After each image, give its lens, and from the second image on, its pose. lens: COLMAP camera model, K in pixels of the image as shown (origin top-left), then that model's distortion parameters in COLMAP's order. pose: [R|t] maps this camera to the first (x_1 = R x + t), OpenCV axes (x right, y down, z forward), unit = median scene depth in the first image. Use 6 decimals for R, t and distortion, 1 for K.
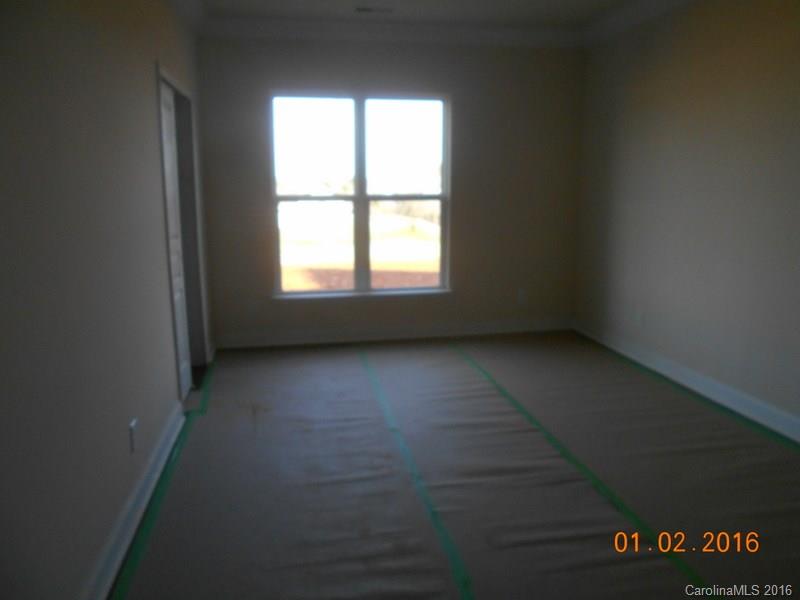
lens RADIAL K [[607.7, 0, 397.1], [0, 607.7, 297.0], [0, 0, 1]] dist [0.007770, 0.002001]
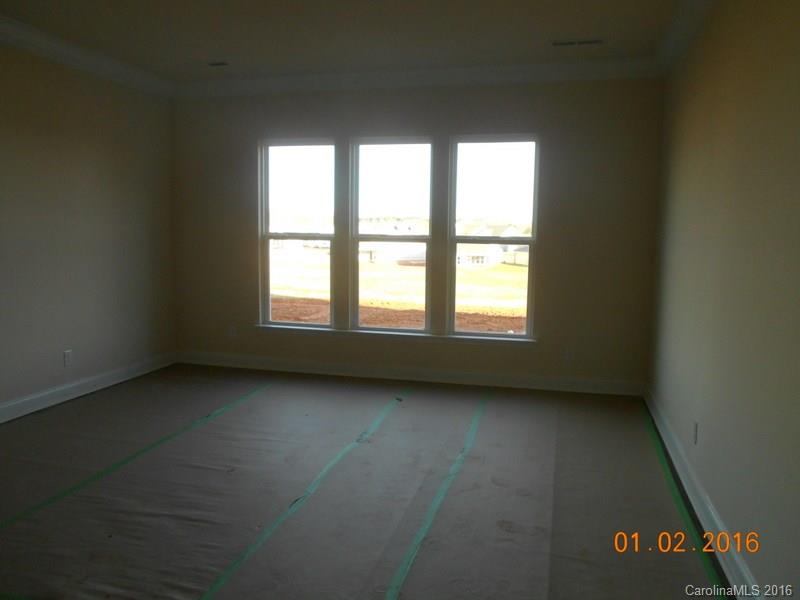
lens RADIAL K [[607.7, 0, 397.4], [0, 607.7, 300.1], [0, 0, 1]] dist [0.007770, 0.002001]
pose [[0.904467, 0.069760, -0.420800, 0.339754], [-0.096903, 0.994345, -0.043440, -0.014625], [0.415390, 0.080067, 0.906113, 0.073398]]
